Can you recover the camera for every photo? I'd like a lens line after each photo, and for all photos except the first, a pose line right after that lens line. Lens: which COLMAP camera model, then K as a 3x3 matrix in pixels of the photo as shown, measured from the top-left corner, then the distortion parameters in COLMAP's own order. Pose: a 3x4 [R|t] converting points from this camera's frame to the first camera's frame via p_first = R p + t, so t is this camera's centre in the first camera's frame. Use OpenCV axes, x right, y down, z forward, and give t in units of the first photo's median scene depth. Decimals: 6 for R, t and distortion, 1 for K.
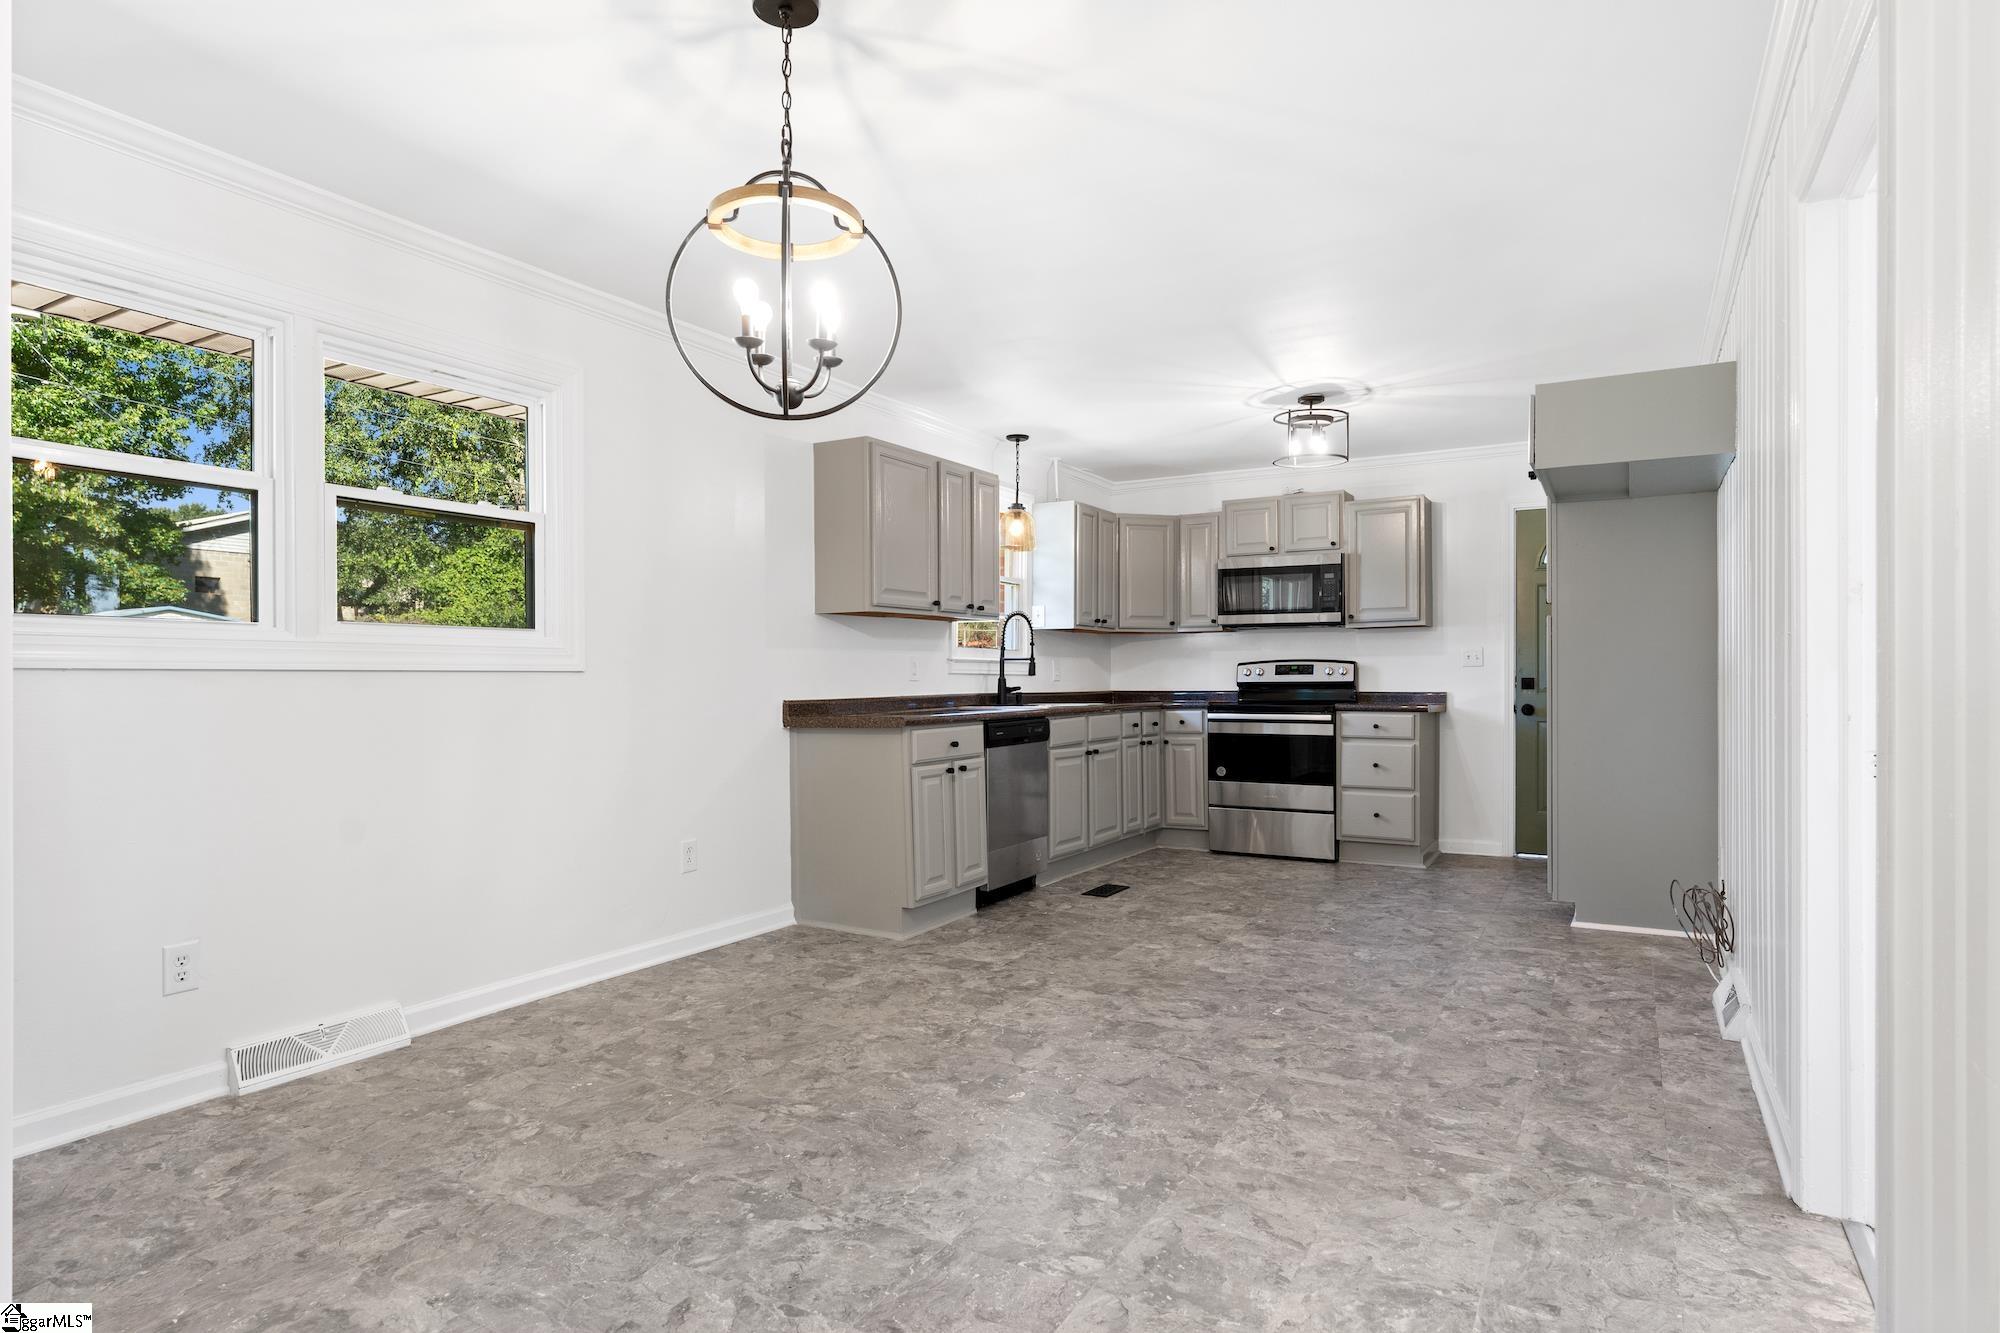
lens RADIAL K [[1089.2, 0, 1002.1], [0, 1089.2, 677.3], [0, 0, 1]] dist [0.032440, 0.000114]
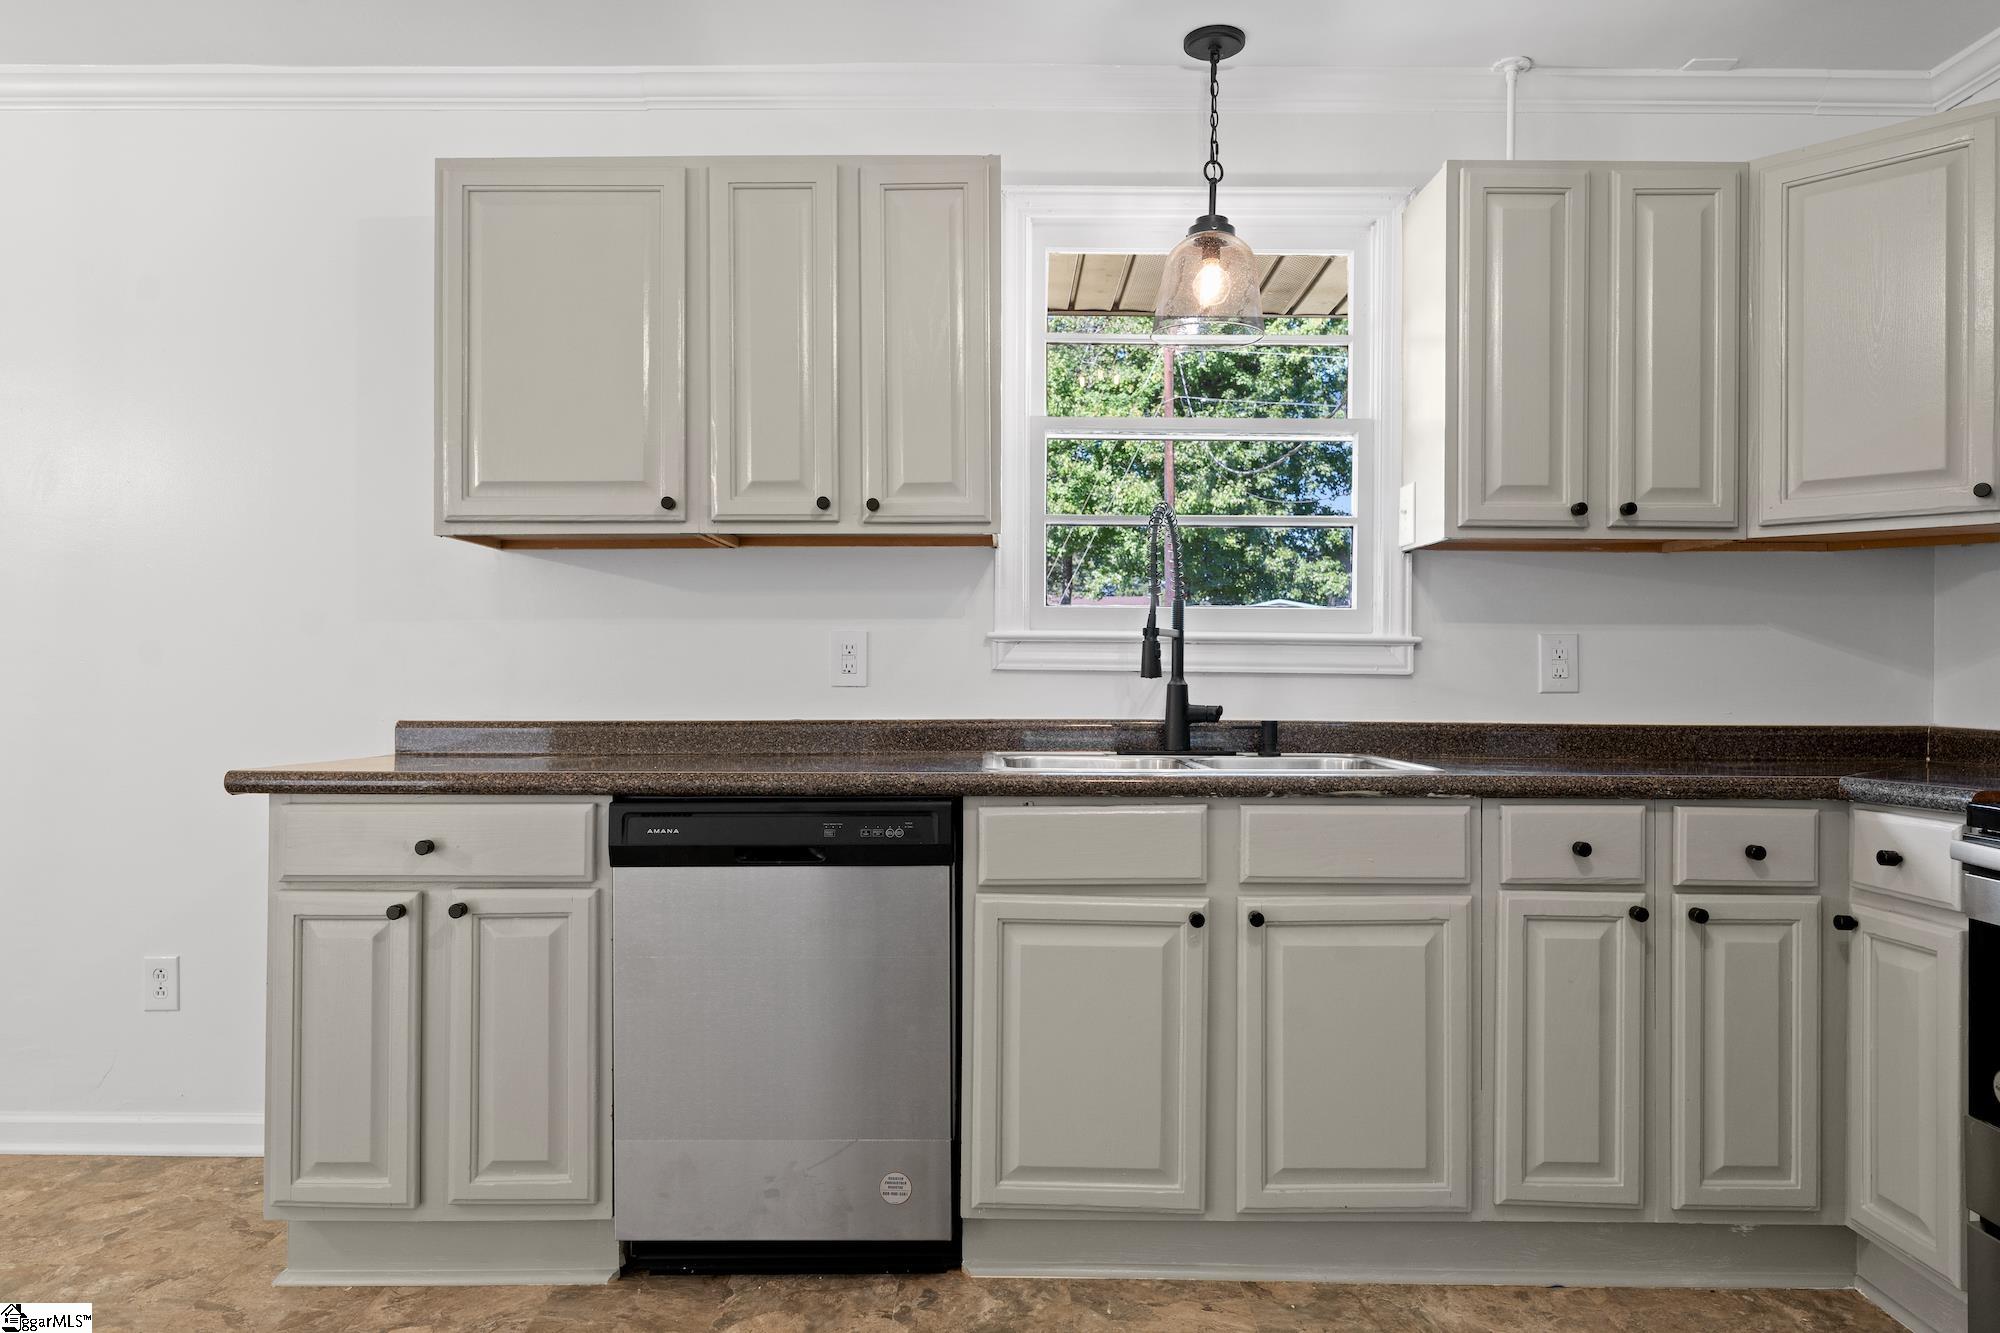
lens RADIAL K [[1265.3, 0, 1003.2], [0, 1265.3, 672.3], [0, 0, 1]] dist [0.007060, 0.000055]
pose [[0.494315, 0.004388, -0.869272, 0.357551], [-0.004486, 0.999987, 0.002497, -0.003928], [0.869271, 0.002666, 0.494328, 0.727011]]
